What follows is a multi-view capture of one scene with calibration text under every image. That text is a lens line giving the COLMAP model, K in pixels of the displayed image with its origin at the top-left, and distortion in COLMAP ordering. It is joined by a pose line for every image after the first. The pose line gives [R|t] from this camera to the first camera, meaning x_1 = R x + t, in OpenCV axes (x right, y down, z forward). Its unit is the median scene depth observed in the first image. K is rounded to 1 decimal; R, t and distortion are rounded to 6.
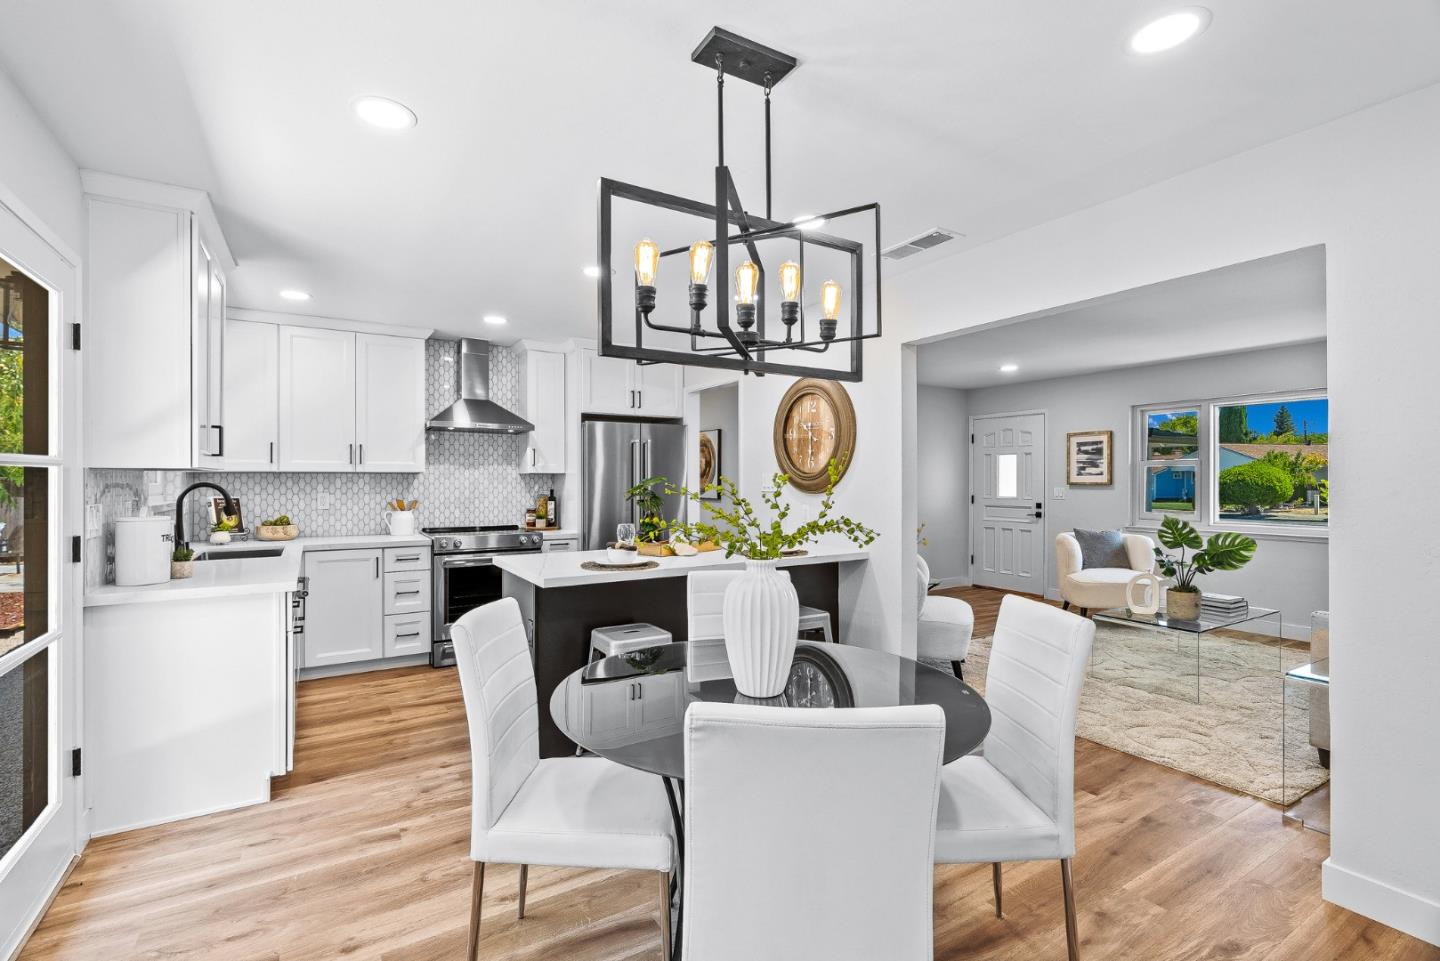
lens RADIAL K [[660.1, 0, 719.9], [0, 660.1, 473.7], [0, 0, 1]] dist [0.002383, 0.000332]
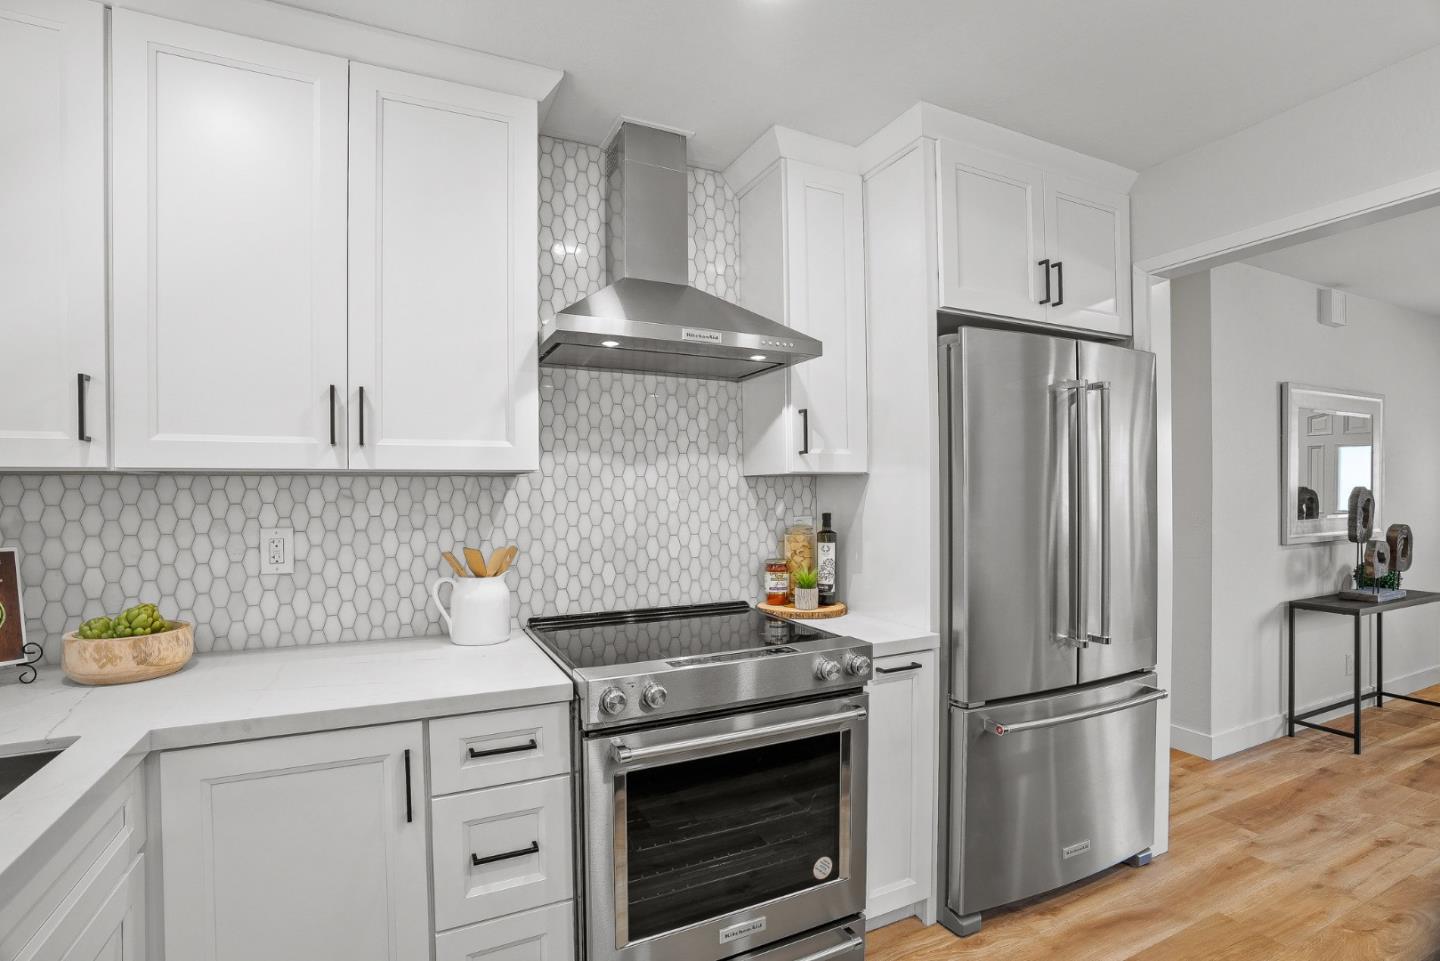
lens RADIAL K [[673.7, 0, 712.7], [0, 673.7, 490.0], [0, 0, 1]] dist [-0.044880, 0.000418]
pose [[0.994934, -0.004833, -0.100417, -0.307338], [0.005996, 0.999918, 0.011287, 0.004244], [0.100354, -0.011832, 0.994881, 0.629210]]
